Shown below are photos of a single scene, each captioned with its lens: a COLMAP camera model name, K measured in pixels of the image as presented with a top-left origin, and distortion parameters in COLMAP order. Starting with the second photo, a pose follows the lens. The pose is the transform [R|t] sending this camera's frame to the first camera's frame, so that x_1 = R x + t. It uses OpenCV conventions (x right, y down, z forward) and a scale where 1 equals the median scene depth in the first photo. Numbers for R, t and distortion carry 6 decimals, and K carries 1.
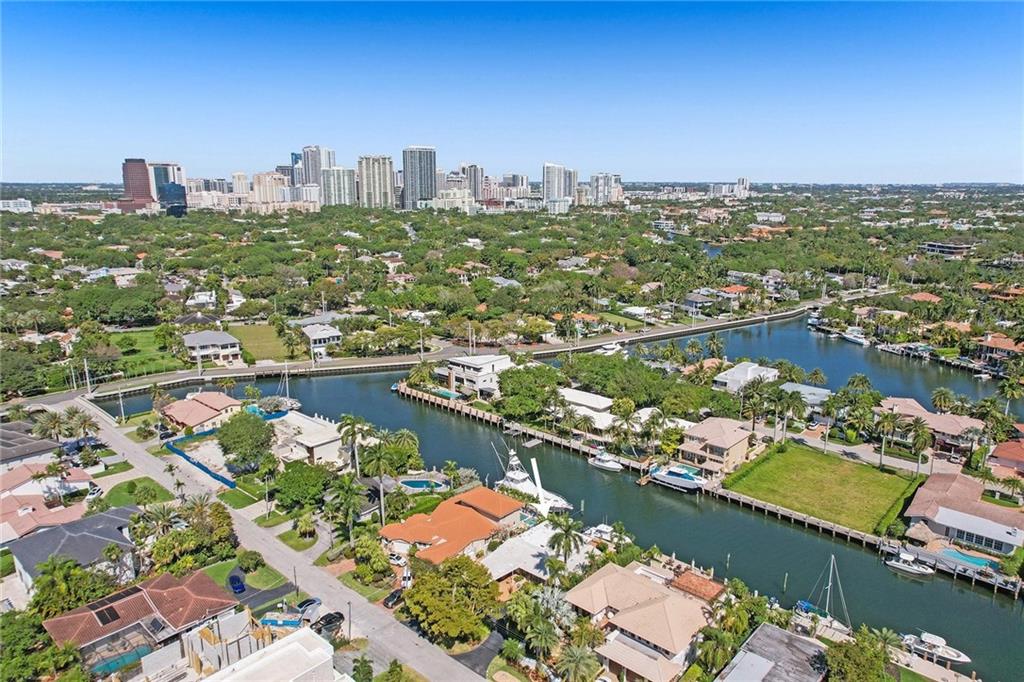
lens RADIAL K [[683.9, 0, 507.1], [0, 683.9, 344.8], [0, 0, 1]] dist [-0.053605, 0.063894]
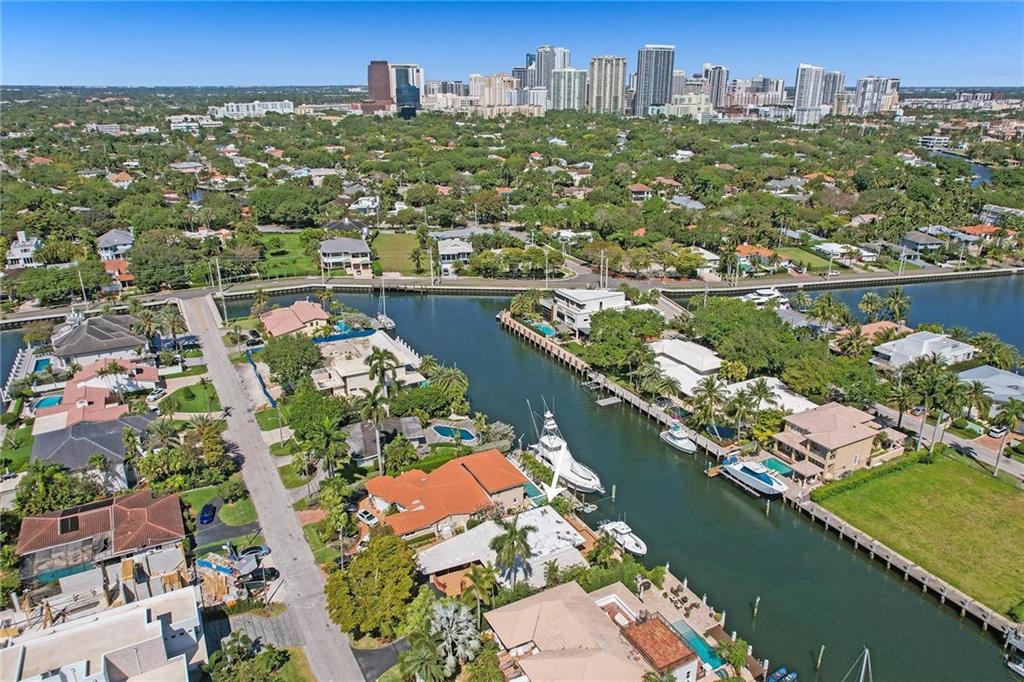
lens RADIAL K [[698.0, 0, 512.0], [0, 698.0, 341.0], [0, 0, 1]] dist [-0.058982, 0.068020]
pose [[0.943316, 0.116192, -0.310892, 0.152057], [-0.078509, 0.988251, 0.131133, -0.029003], [0.322476, -0.099292, 0.941355, 0.121210]]
